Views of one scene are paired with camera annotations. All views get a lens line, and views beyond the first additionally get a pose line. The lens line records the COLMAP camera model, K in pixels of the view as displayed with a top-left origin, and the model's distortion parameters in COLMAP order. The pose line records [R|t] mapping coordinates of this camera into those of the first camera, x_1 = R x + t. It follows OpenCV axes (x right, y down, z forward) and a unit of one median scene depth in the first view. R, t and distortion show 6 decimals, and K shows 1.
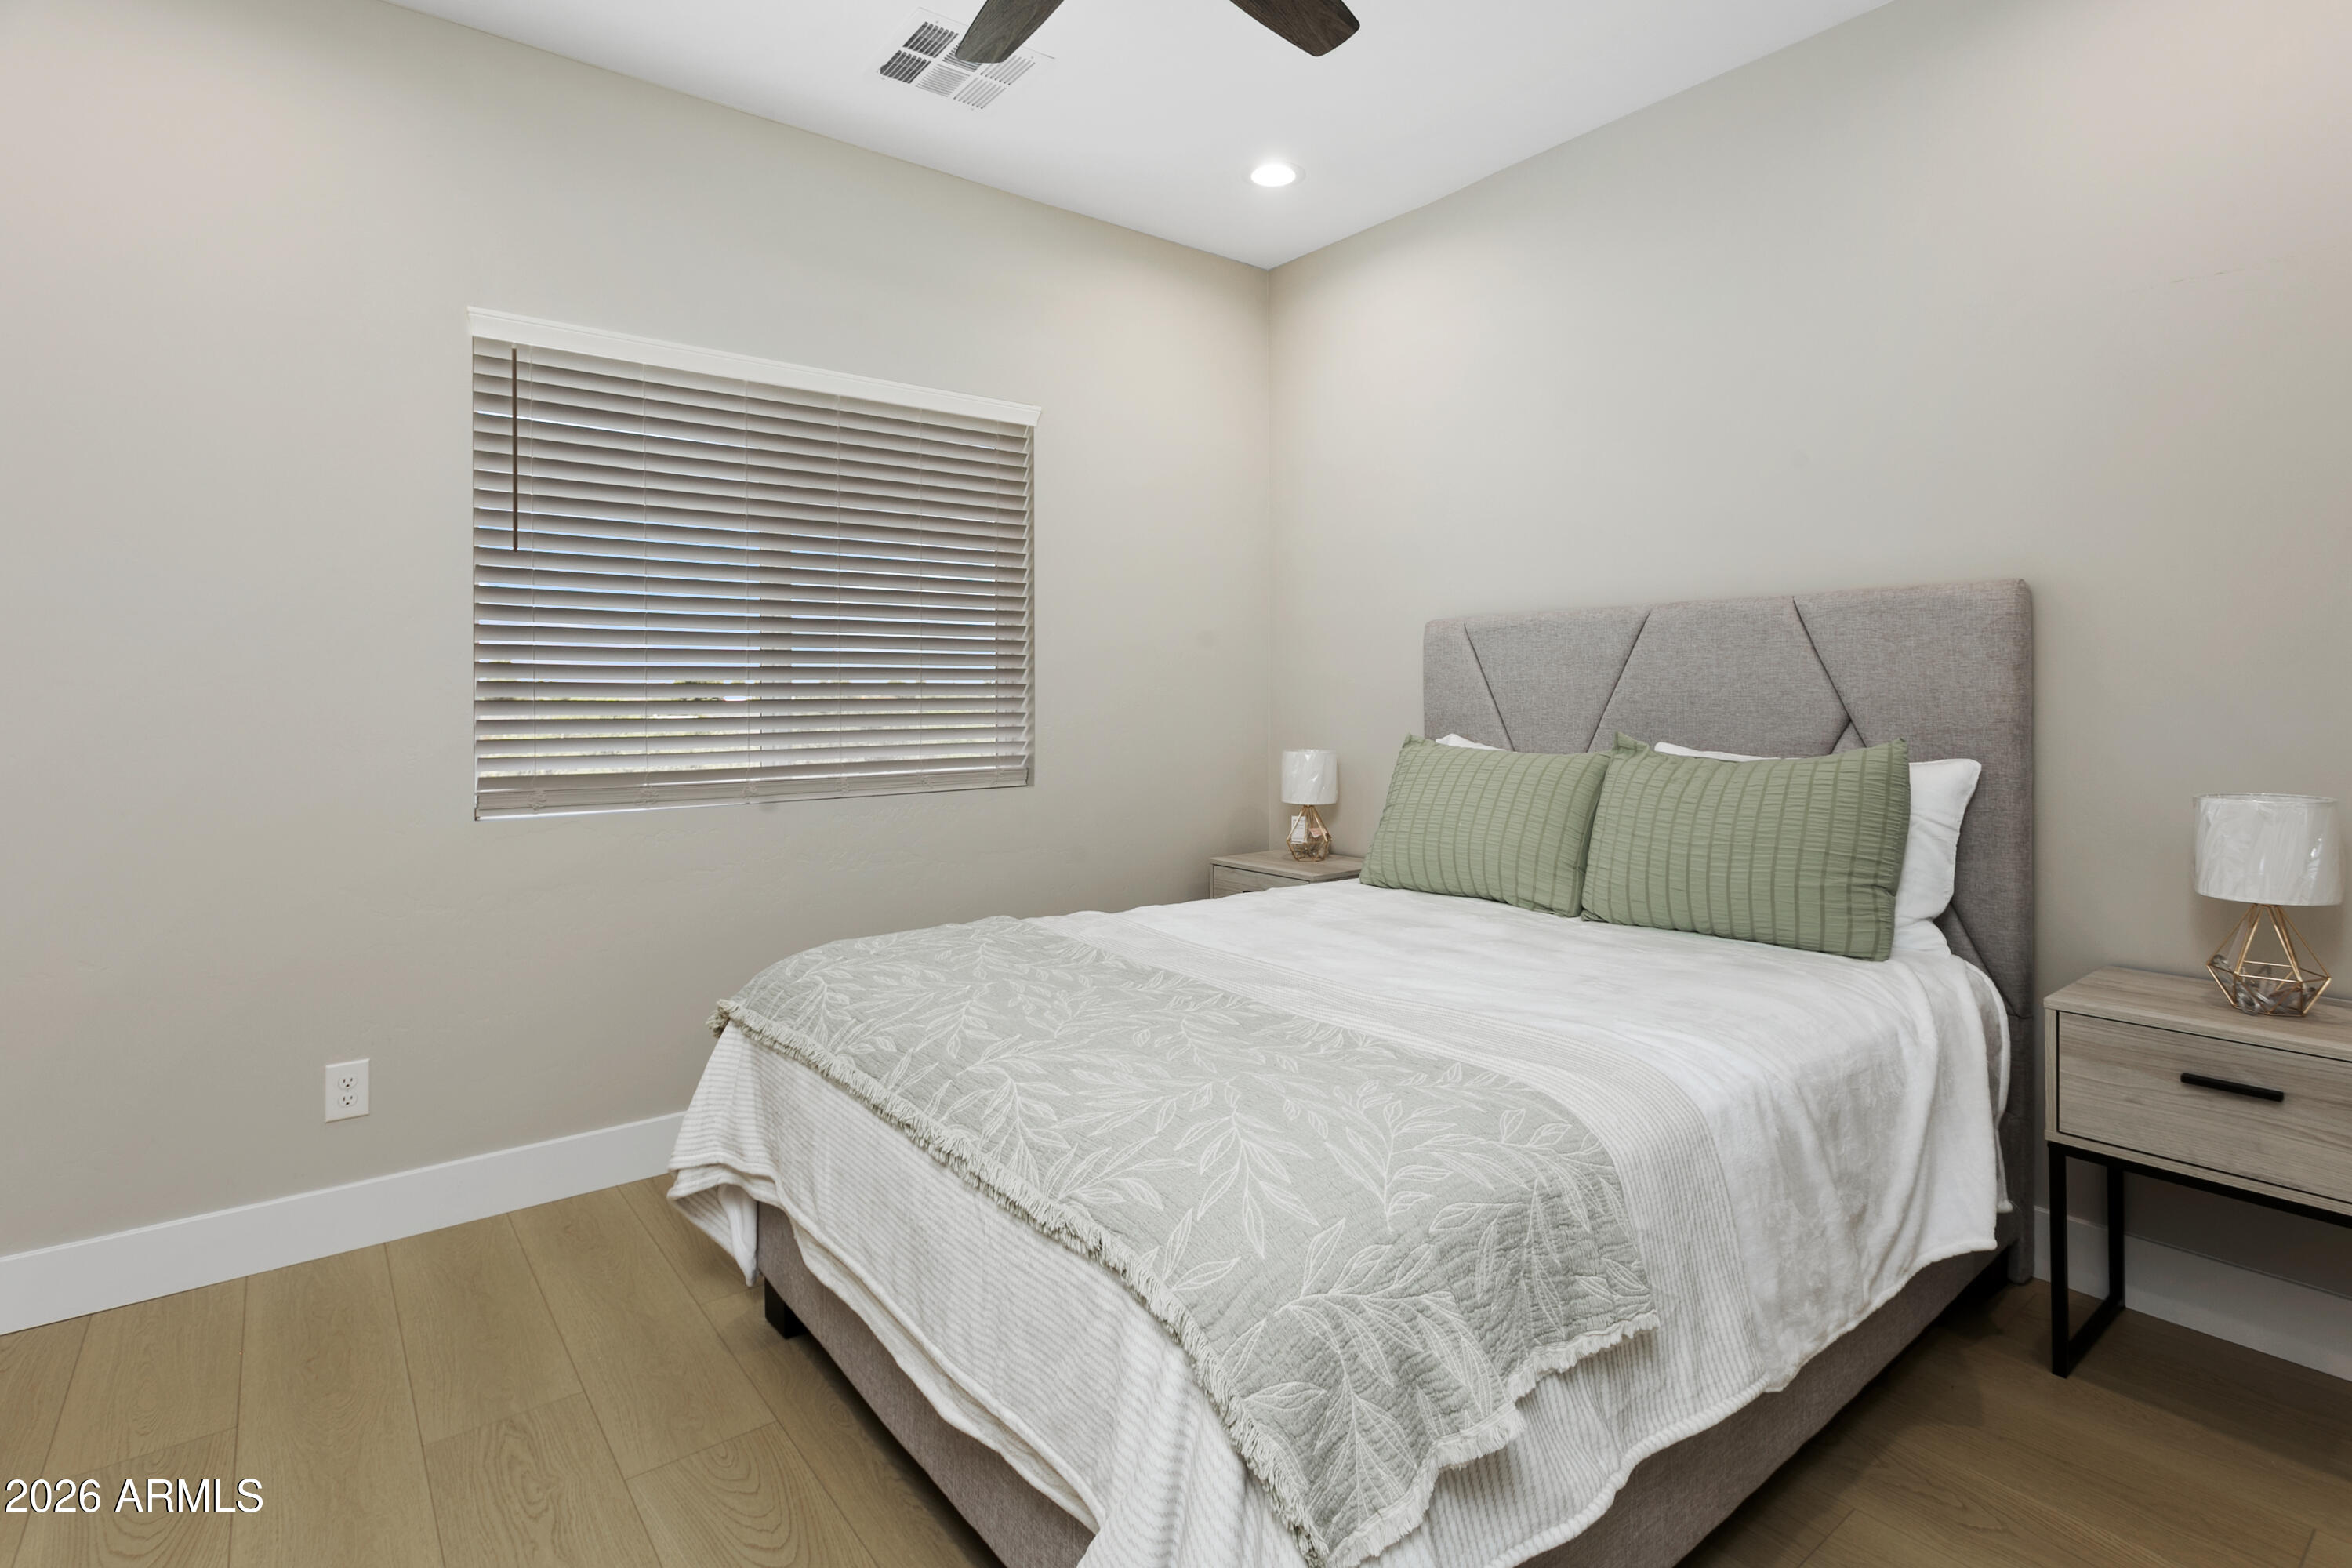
lens RADIAL K [[1143.5, 0, 1180.7], [0, 1143.5, 701.9], [0, 0, 1]] dist [0.002254, 0.000780]
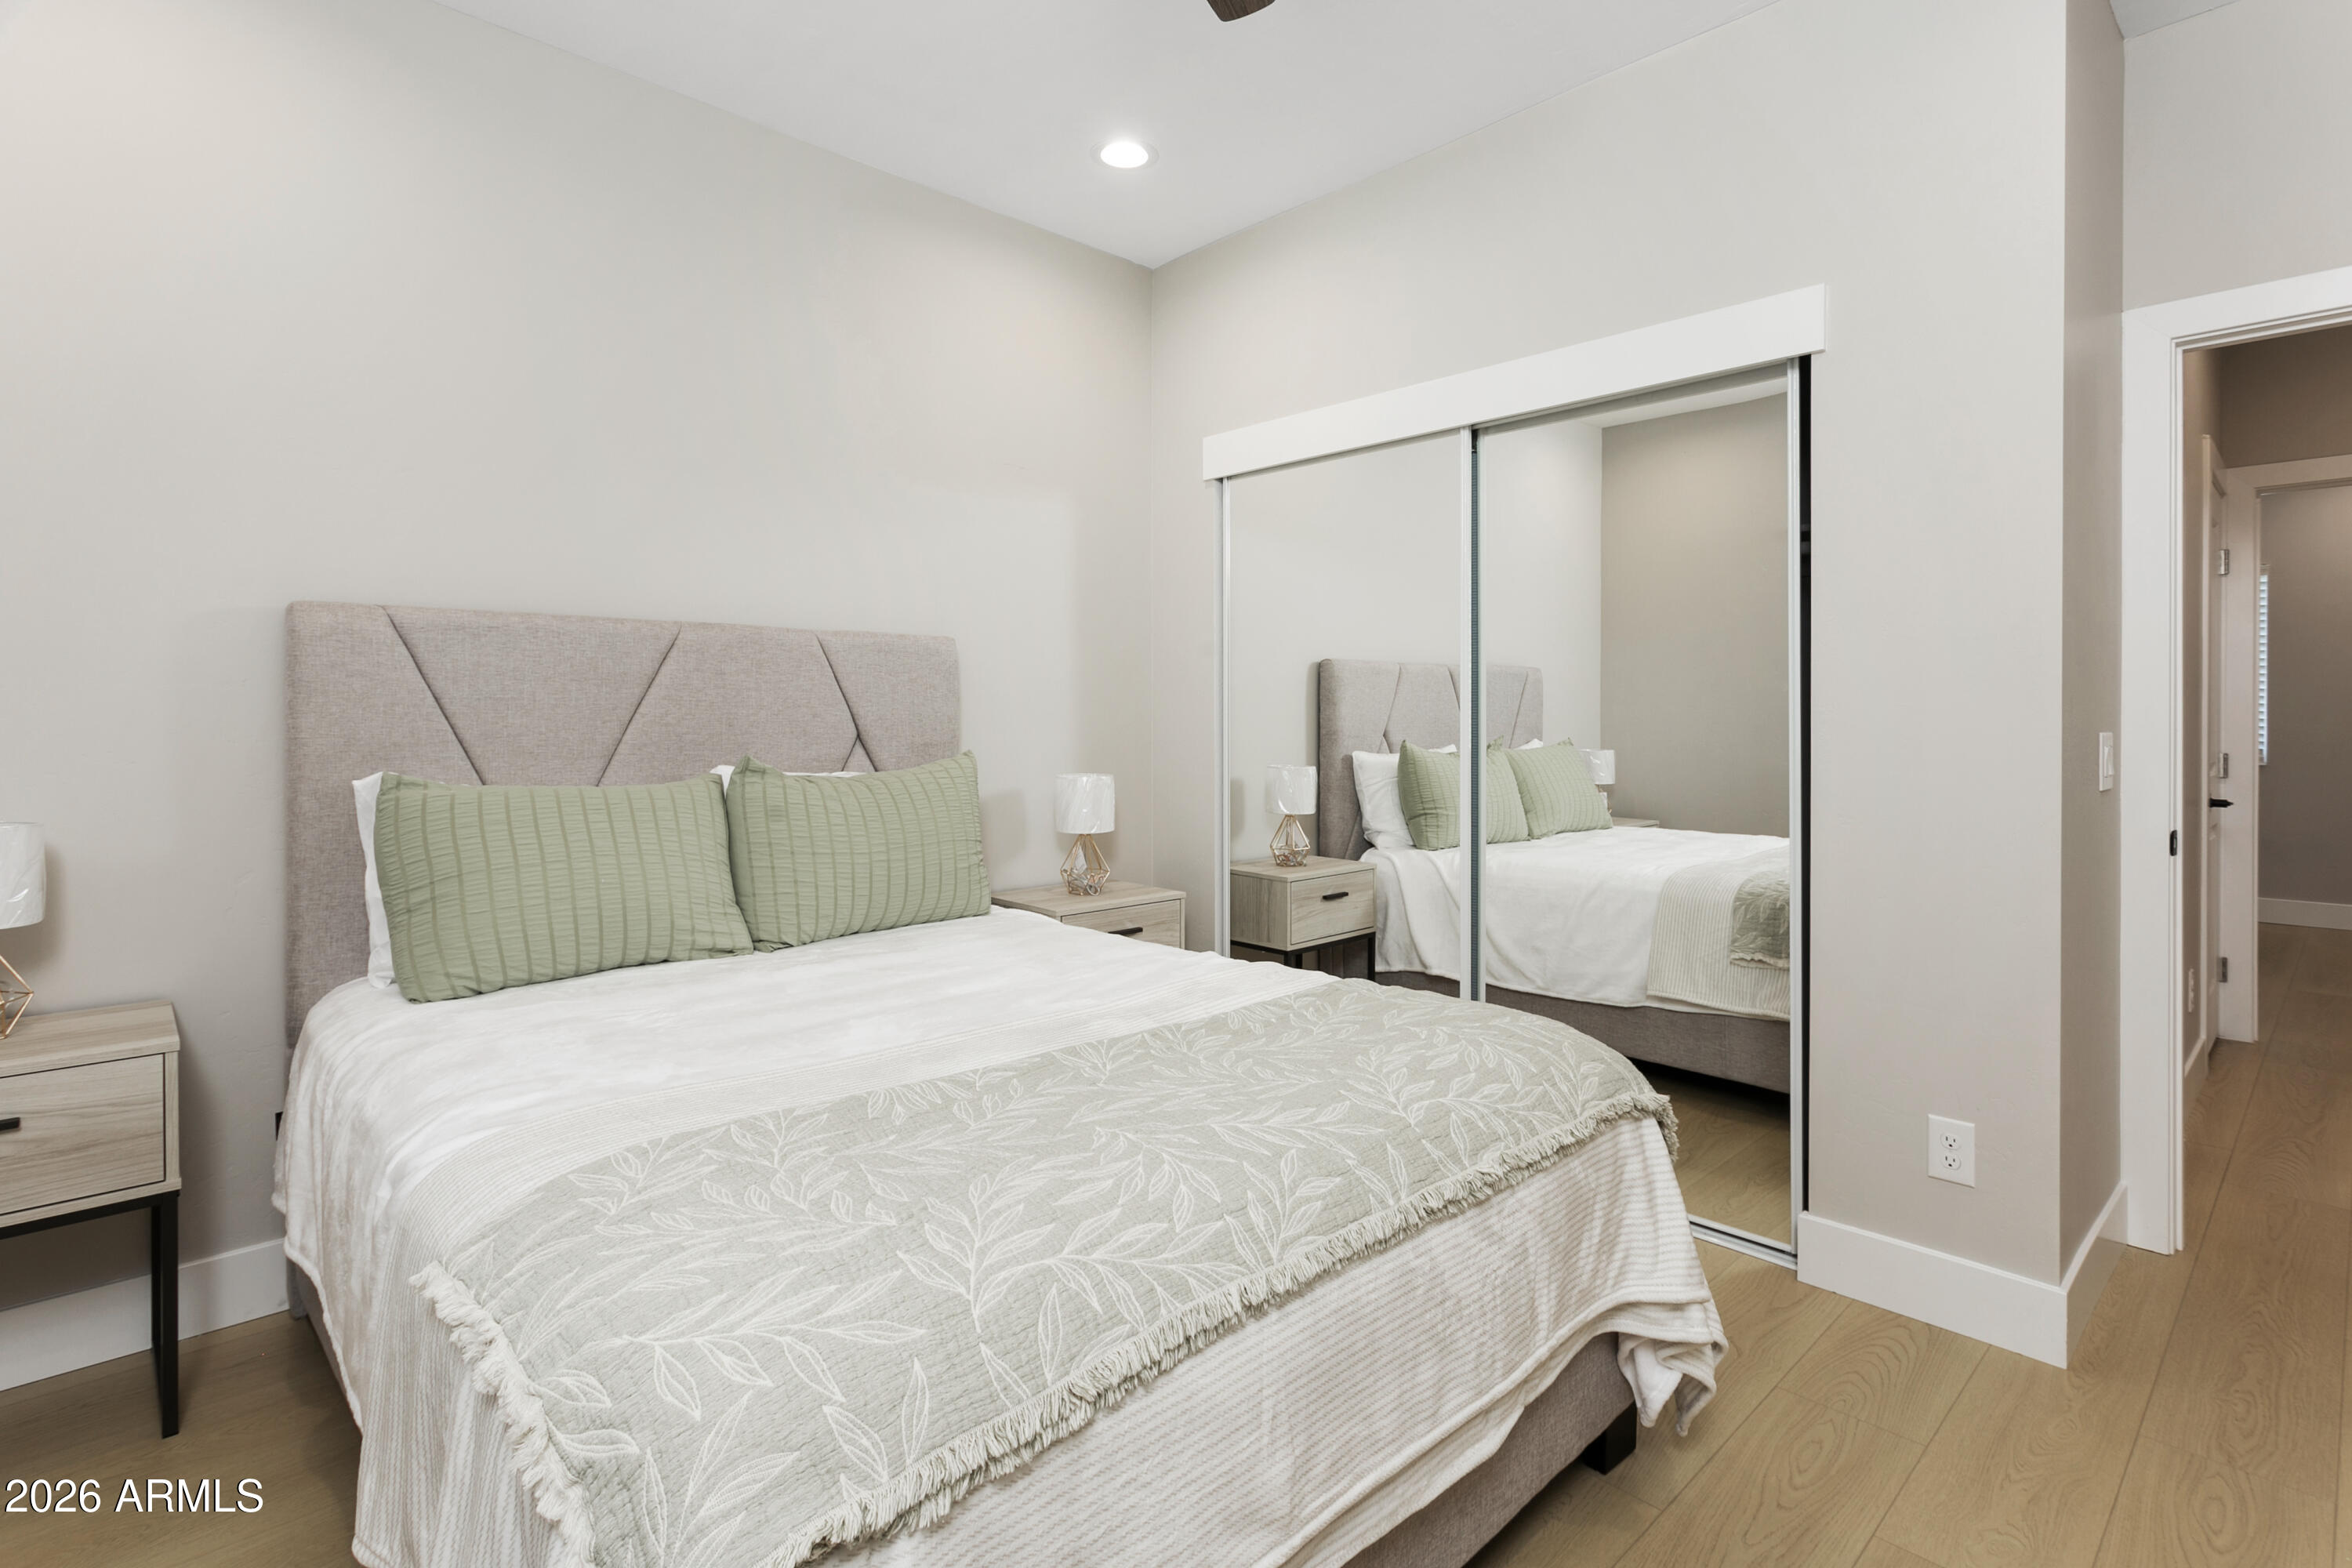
lens RADIAL K [[1143.5, 0, 1180.7], [0, 1143.5, 701.9], [0, 0, 1]] dist [0.002254, 0.000780]
pose [[-0.096606, 0.014398, 0.995219, -0.883833], [0.000861, 0.999896, -0.014382, -0.006570], [-0.995322, -0.000532, -0.096608, 1.028349]]
